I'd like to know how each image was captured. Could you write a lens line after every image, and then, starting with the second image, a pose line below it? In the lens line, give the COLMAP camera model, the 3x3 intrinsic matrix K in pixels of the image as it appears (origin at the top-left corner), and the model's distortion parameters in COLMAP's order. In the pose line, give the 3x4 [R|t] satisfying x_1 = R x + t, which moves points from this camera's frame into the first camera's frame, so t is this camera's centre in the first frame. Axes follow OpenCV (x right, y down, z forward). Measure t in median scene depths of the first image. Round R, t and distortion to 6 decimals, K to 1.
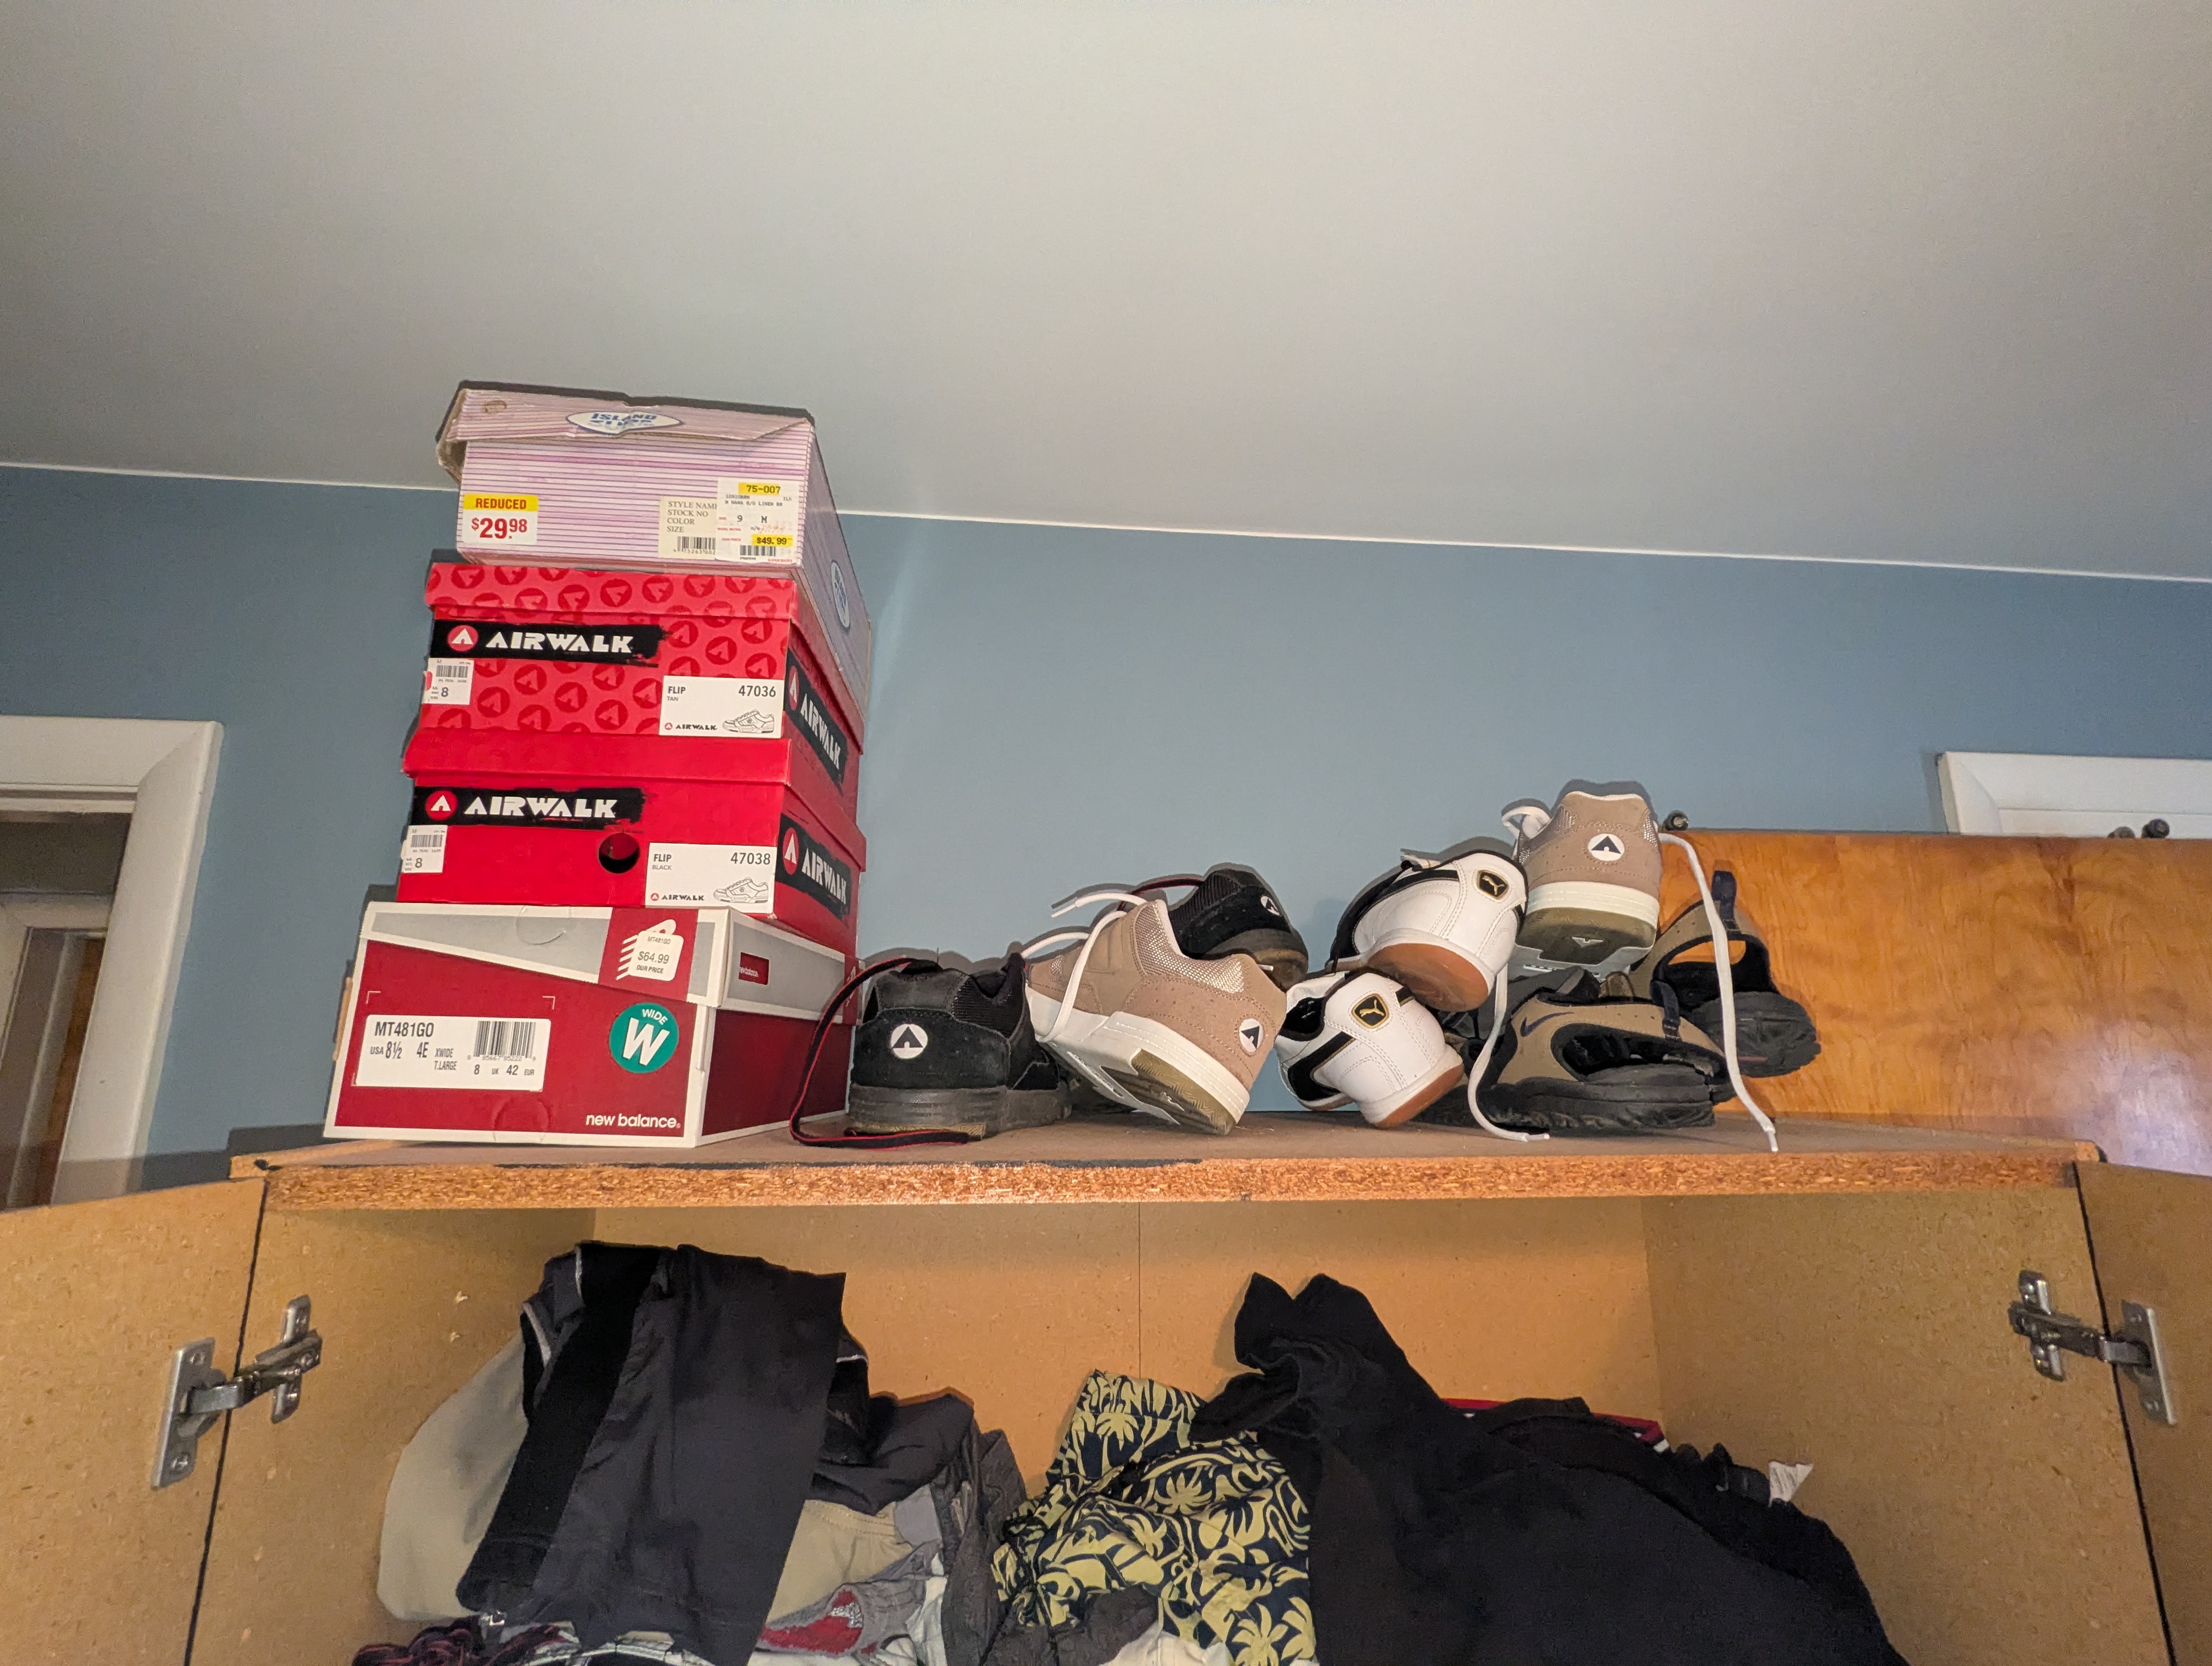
lens RADIAL K [[1033.5, 0, 1103.2], [0, 1033.5, 839.6], [0, 0, 1]] dist [-0.003488, -0.000753]
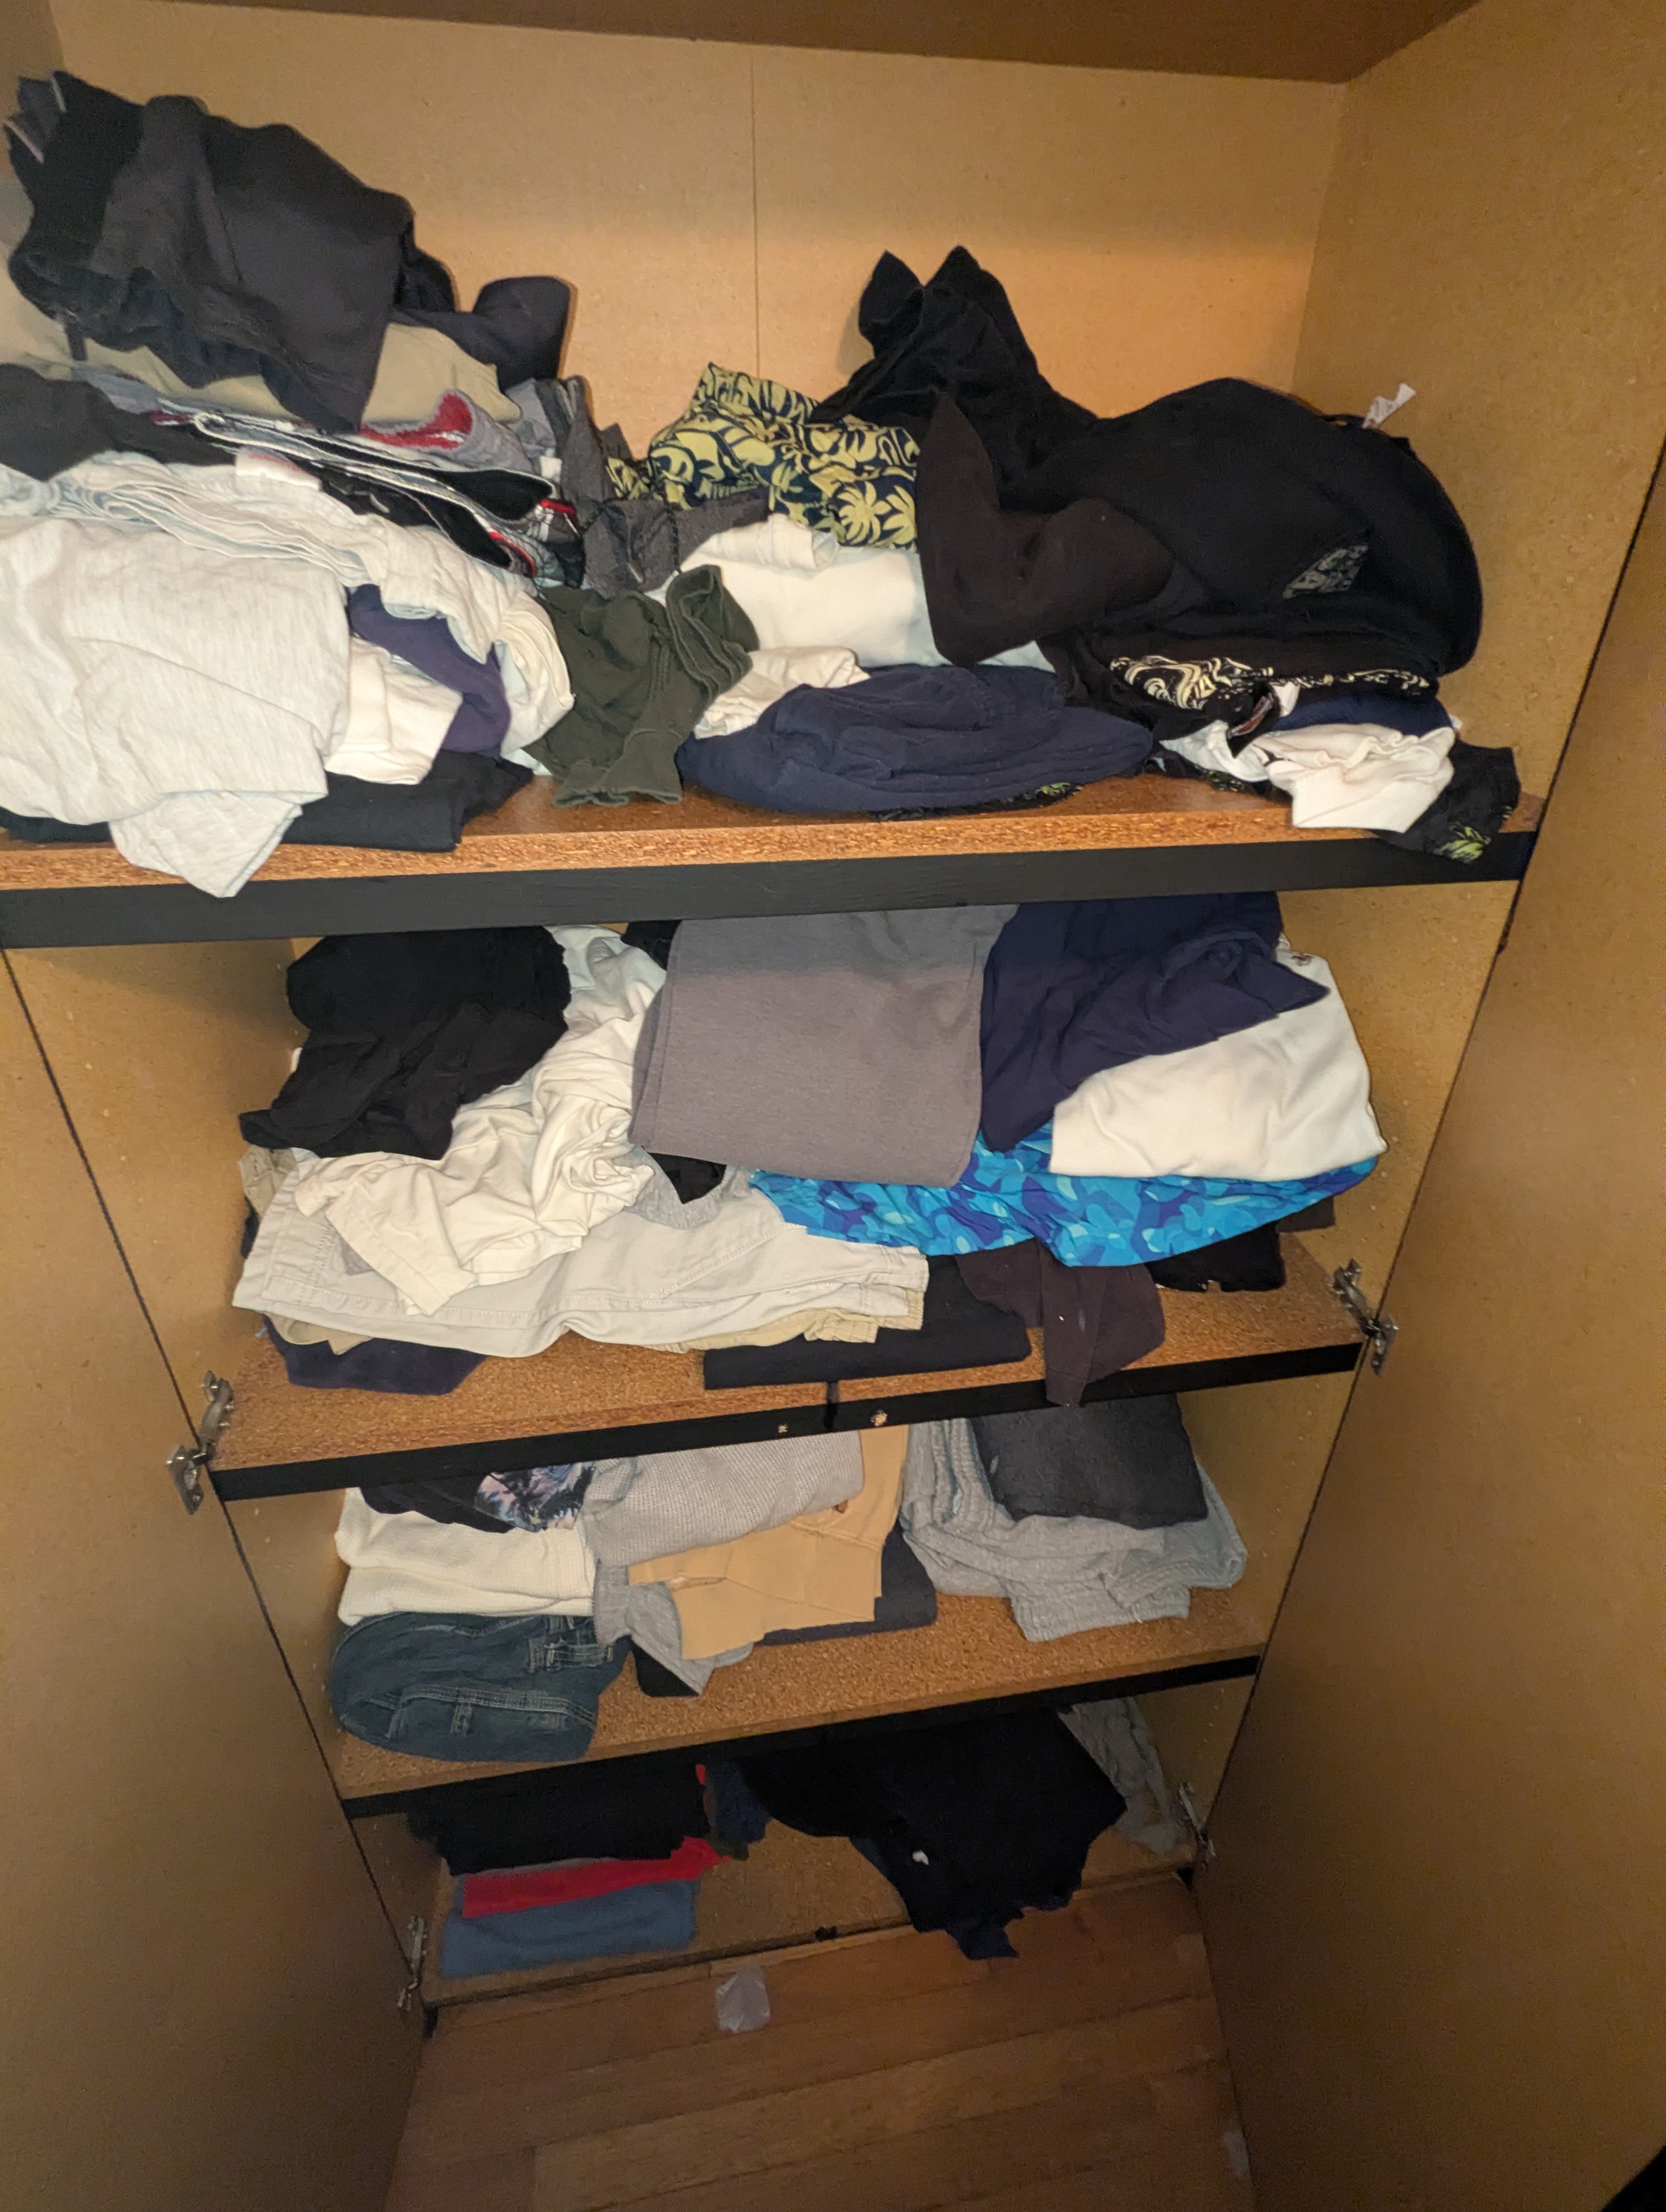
lens RADIAL K [[1033.5, 0, 838.2], [0, 1033.5, 1108.2], [0, 0, 1]] dist [-0.003488, -0.000753]
pose [[0.997509, -0.028039, 0.064726, 0.035612], [-0.021433, 0.753736, 0.656828, 0.501668], [-0.067204, -0.656579, 0.751258, -0.197152]]
